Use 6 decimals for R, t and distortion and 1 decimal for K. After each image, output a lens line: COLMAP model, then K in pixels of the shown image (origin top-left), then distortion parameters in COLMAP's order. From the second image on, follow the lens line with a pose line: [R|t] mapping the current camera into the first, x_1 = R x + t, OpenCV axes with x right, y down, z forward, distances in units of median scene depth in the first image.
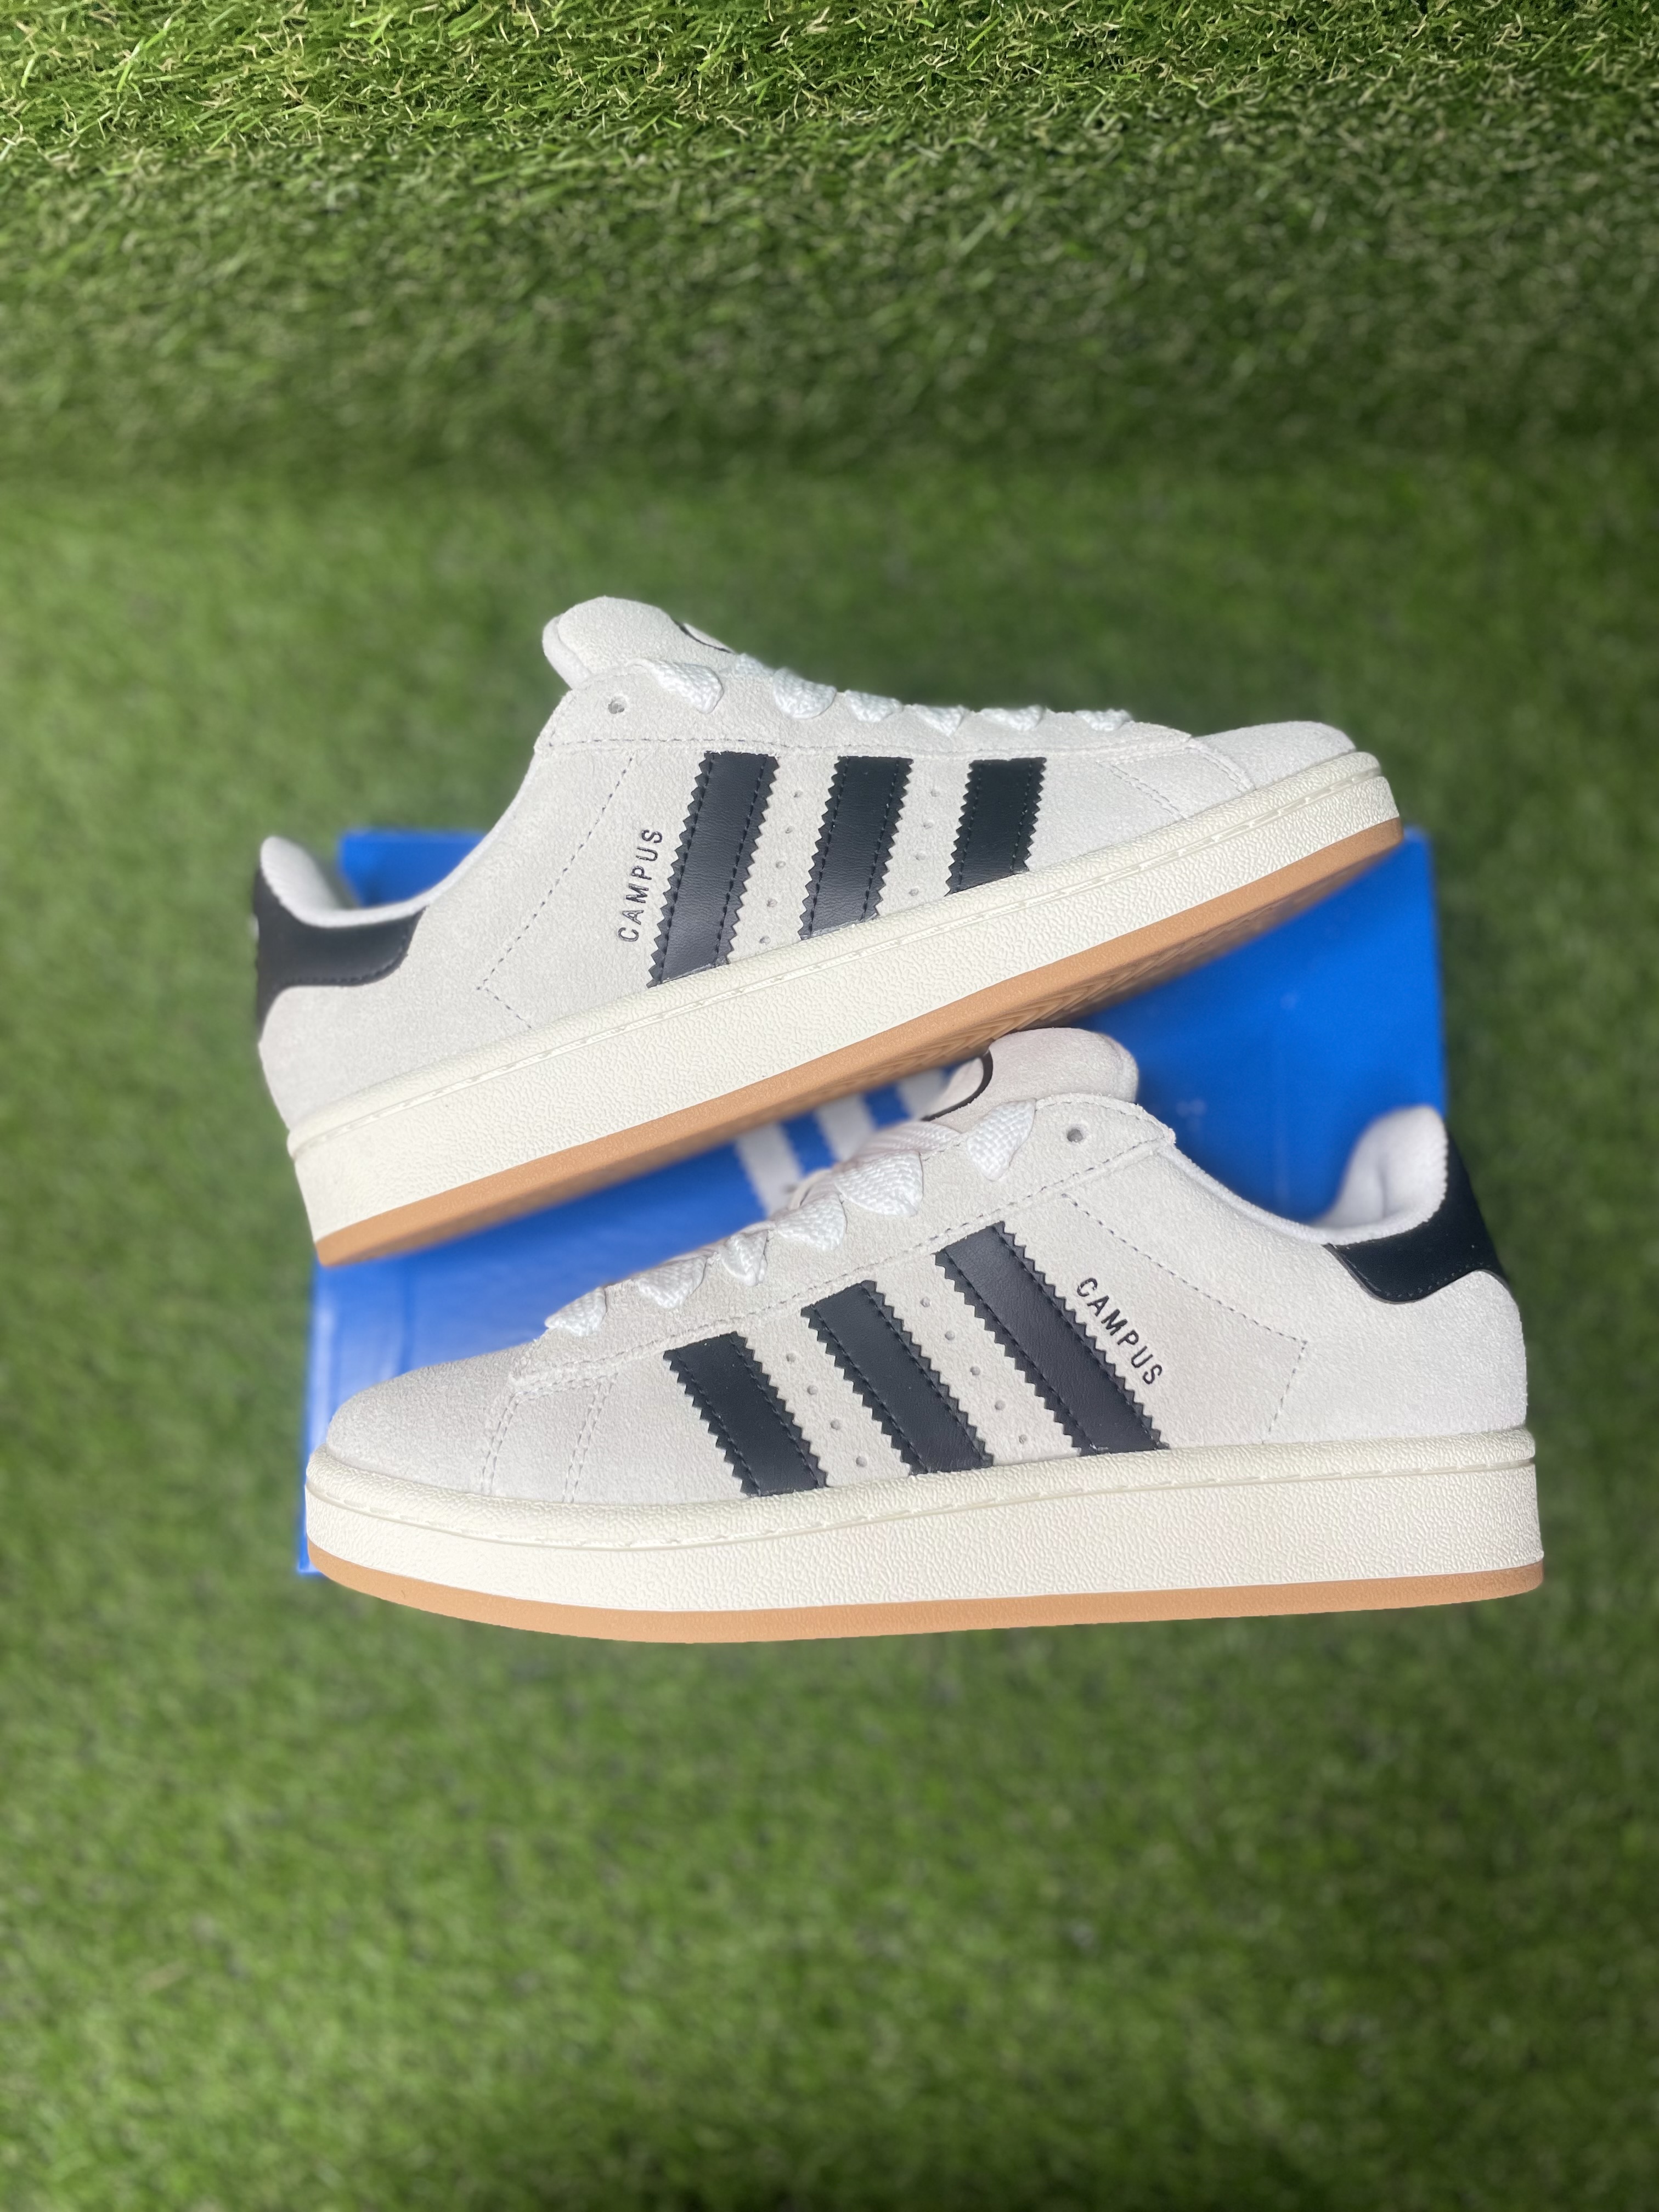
lens RADIAL K [[1691.4, 0, 831.8], [0, 1691.4, 1109.1], [0, 0, 1]] dist [0.049316, -0.084251]
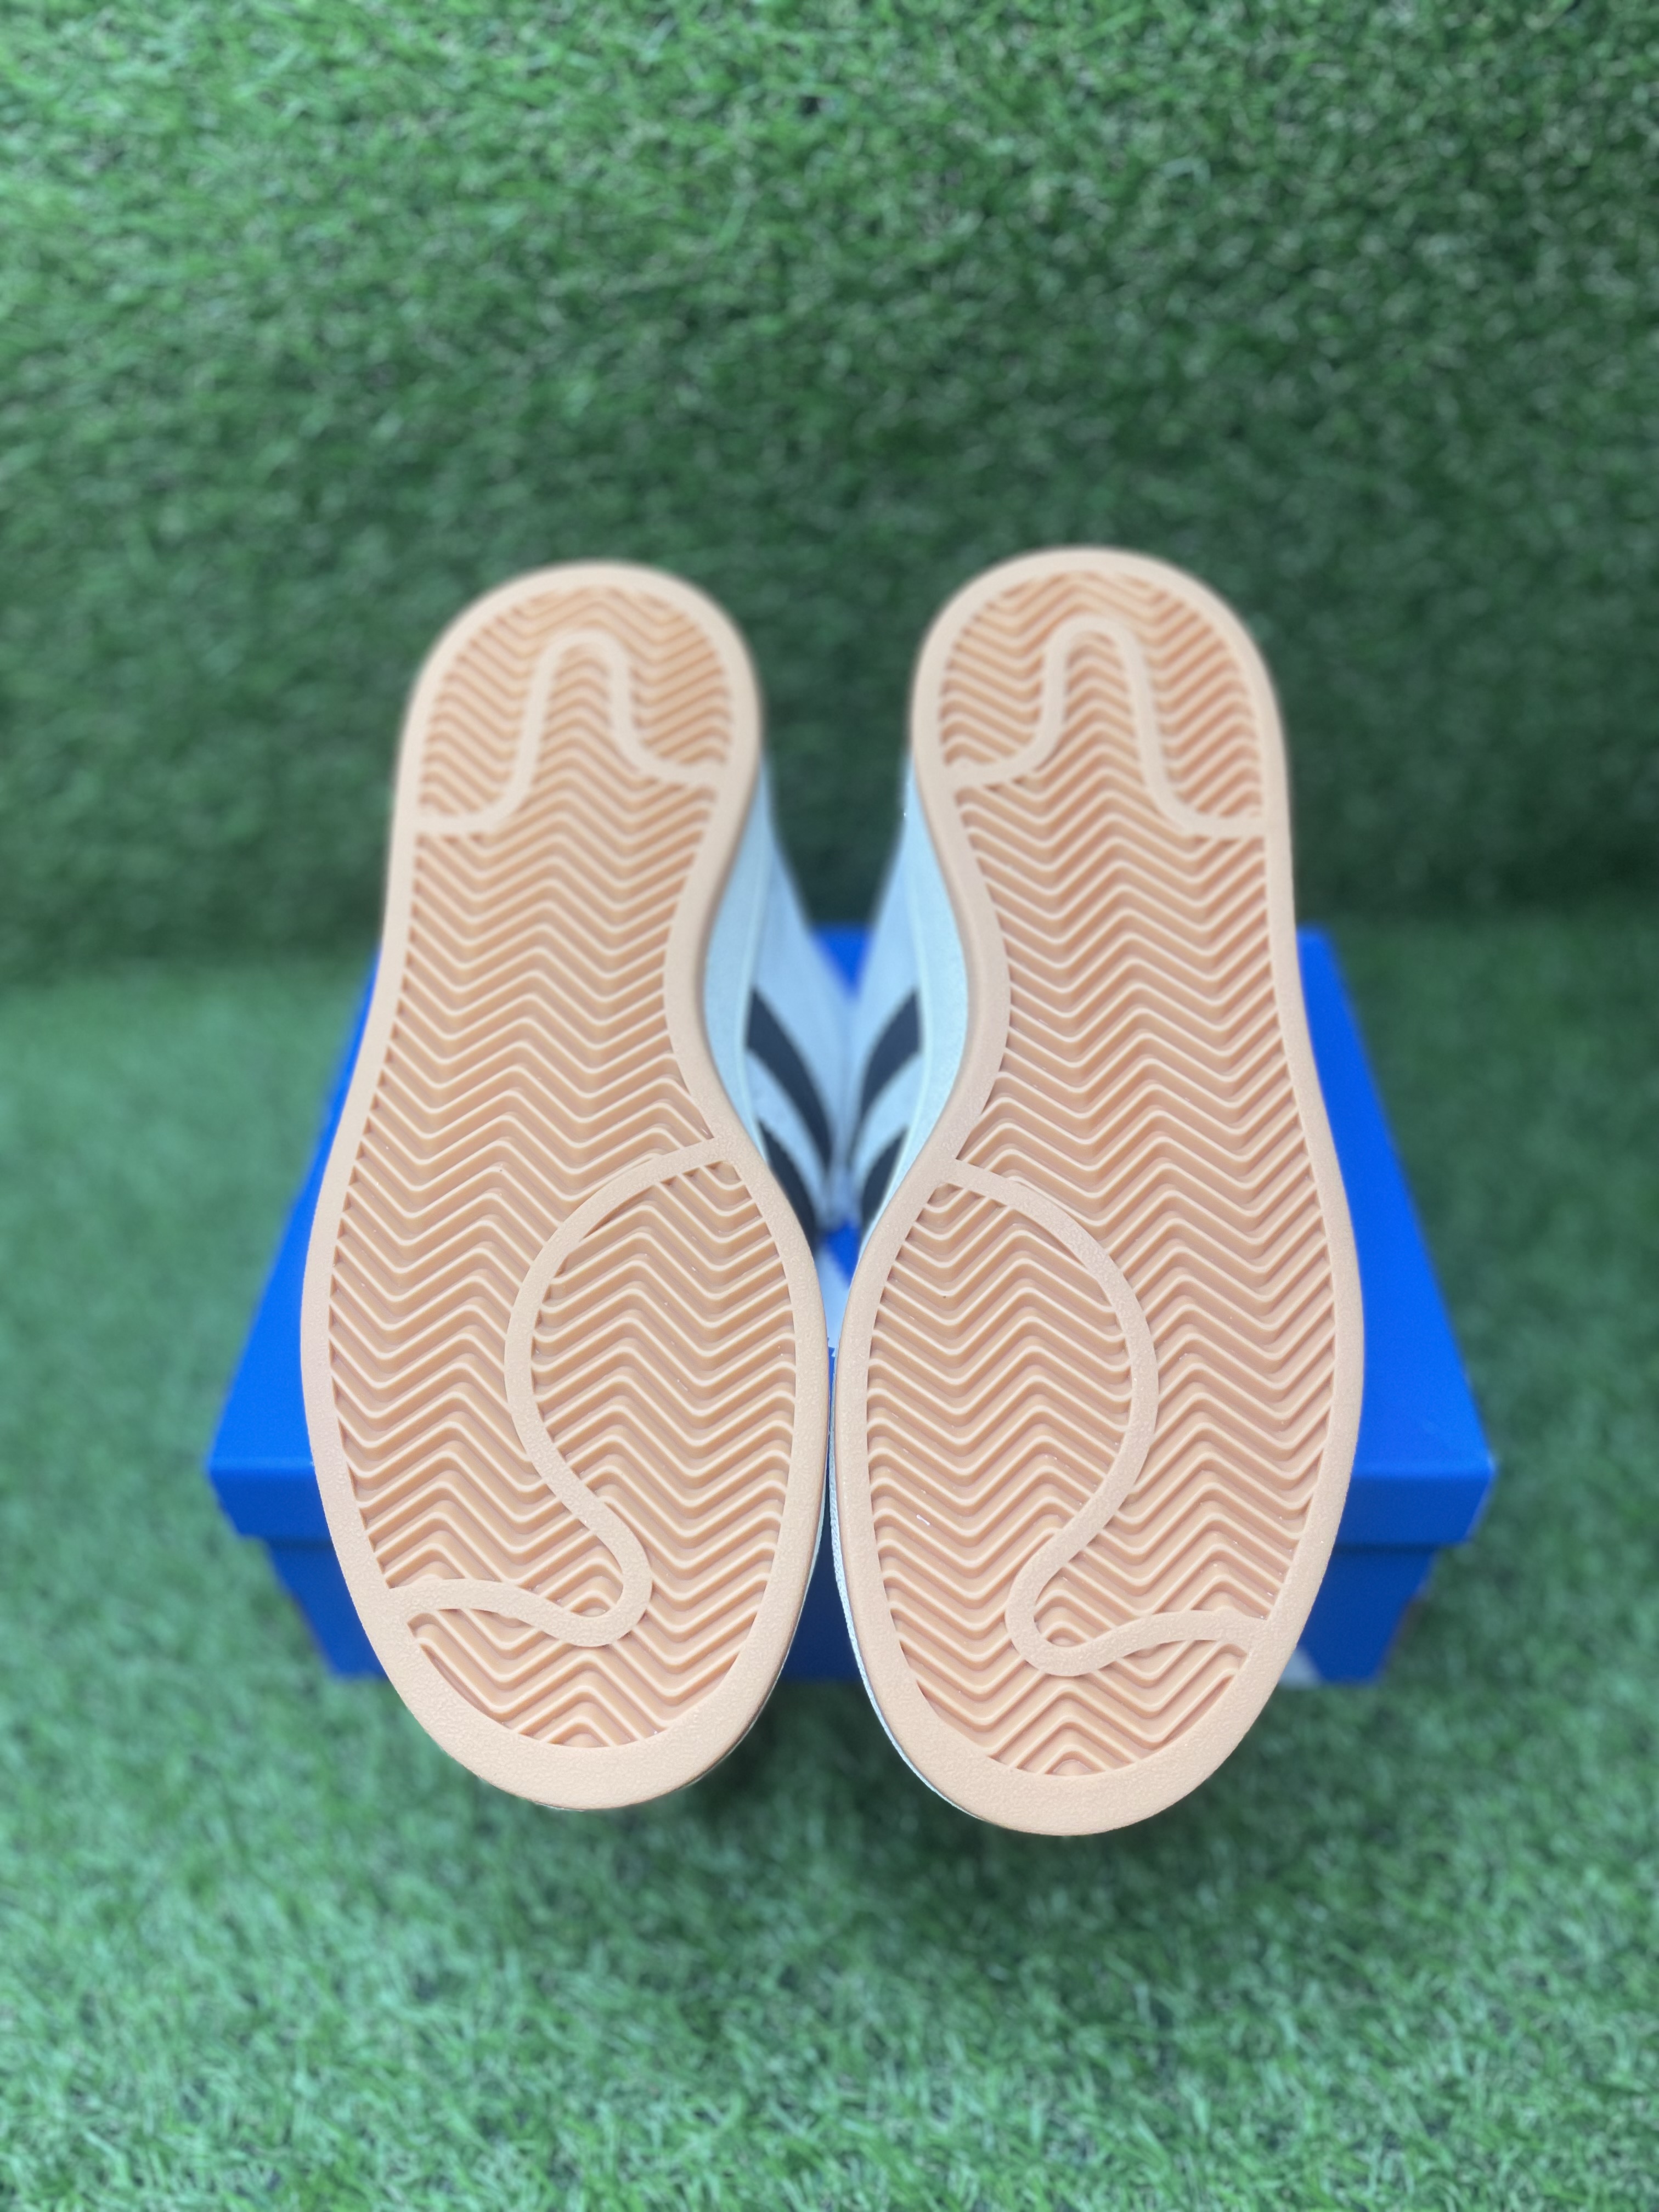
lens RADIAL K [[1691.4, 0, 831.8], [0, 1691.4, 1109.1], [0, 0, 1]] dist [0.049316, -0.084251]
pose [[0.999992, -0.002258, -0.003158, -0.036253], [-0.000114, 0.796025, -0.605263, 0.448805], [0.003881, 0.605259, 0.796019, 0.157498]]
